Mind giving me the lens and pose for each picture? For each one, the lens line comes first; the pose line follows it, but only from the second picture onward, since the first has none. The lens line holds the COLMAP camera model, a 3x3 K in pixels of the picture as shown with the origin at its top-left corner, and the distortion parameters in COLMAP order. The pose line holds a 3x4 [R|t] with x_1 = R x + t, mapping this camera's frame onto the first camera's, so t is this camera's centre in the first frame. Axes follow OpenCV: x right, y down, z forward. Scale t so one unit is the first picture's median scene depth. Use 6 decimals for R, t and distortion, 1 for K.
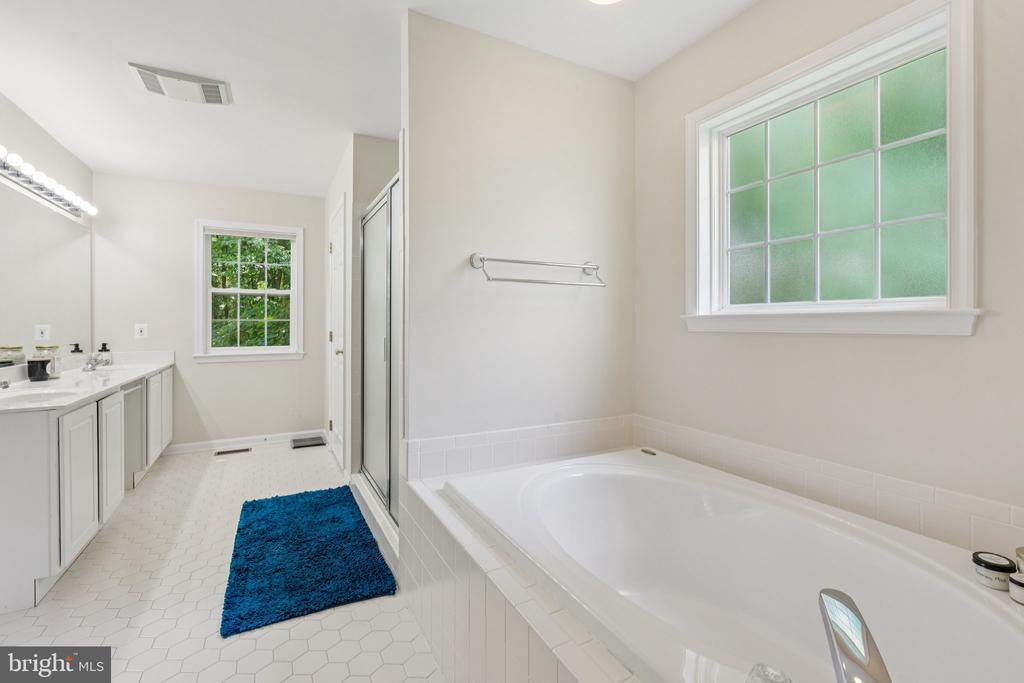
lens RADIAL K [[457.5, 0, 517.4], [0, 457.5, 333.2], [0, 0, 1]] dist [-0.000789, -0.000278]
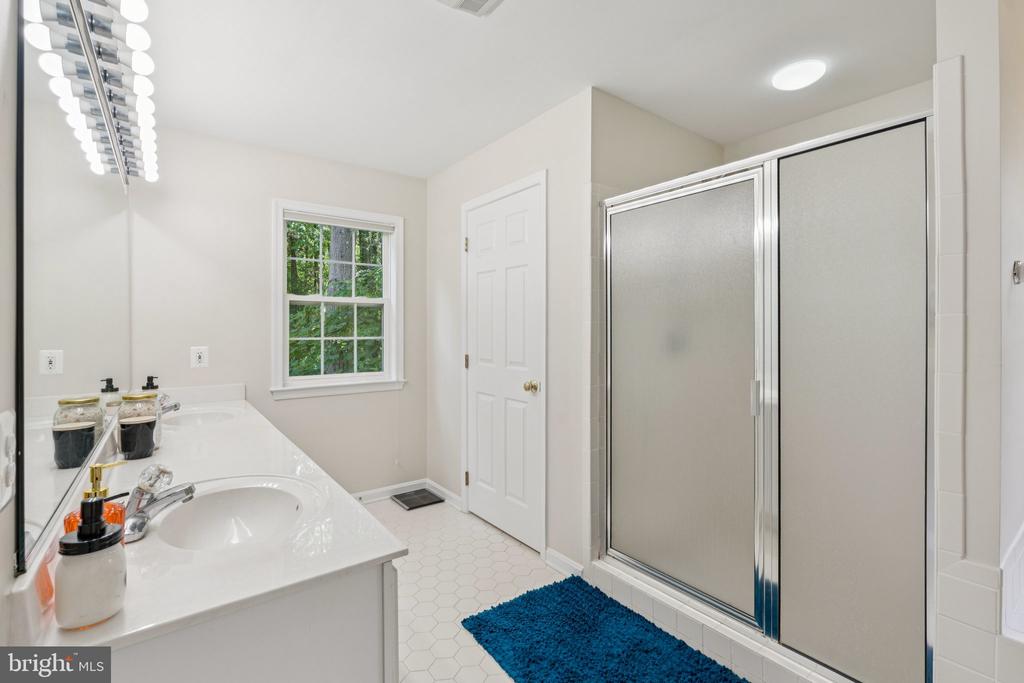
lens RADIAL K [[457.5, 0, 509.5], [0, 457.5, 337.4], [0, 0, 1]] dist [-0.000789, -0.000278]
pose [[0.987202, -0.001188, 0.159468, -0.443981], [0.001257, 0.999999, -0.000332, -0.030912], [-0.159467, 0.000529, 0.987203, 0.231964]]
